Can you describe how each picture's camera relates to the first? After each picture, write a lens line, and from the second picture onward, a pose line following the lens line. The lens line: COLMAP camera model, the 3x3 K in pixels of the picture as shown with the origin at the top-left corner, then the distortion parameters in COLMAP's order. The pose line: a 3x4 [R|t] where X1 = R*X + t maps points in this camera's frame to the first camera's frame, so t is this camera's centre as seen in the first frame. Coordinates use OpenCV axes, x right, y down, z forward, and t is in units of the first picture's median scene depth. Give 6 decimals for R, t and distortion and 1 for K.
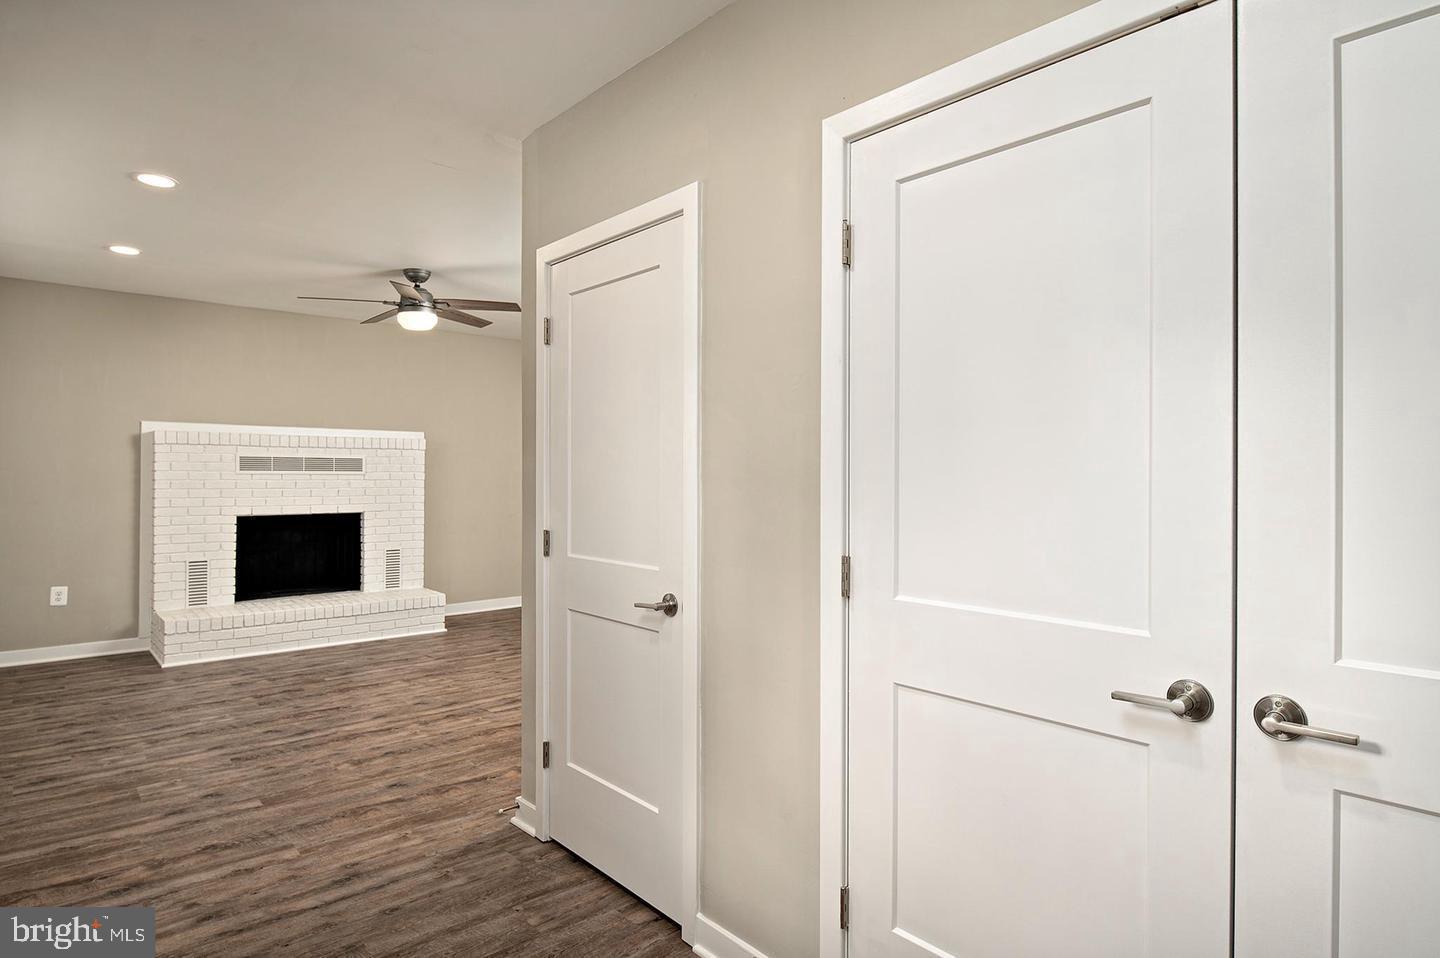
lens RADIAL K [[779.3, 0, 717.5], [0, 779.3, 475.1], [0, 0, 1]] dist [-0.005359, -0.003931]
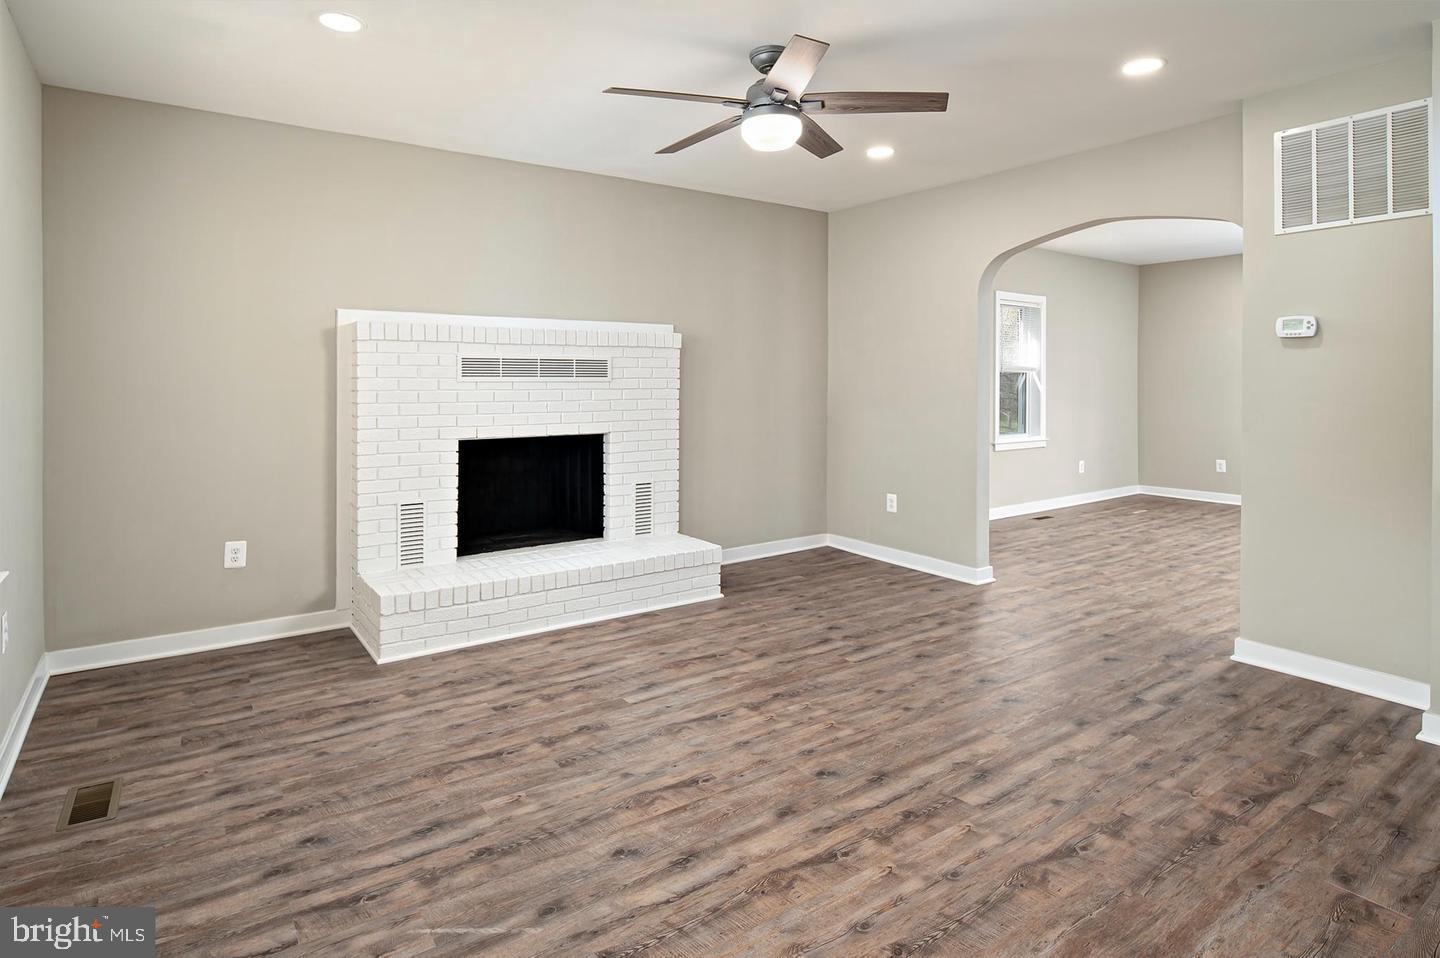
lens RADIAL K [[774.3, 0, 714.7], [0, 774.3, 384.4], [0, 0, 1]] dist [-0.003976, -0.003521]
pose [[0.992957, -0.005537, -0.118343, -0.327549], [0.005914, 0.999979, 0.002829, 0.000271], [0.118325, -0.003509, 0.992969, 0.346821]]
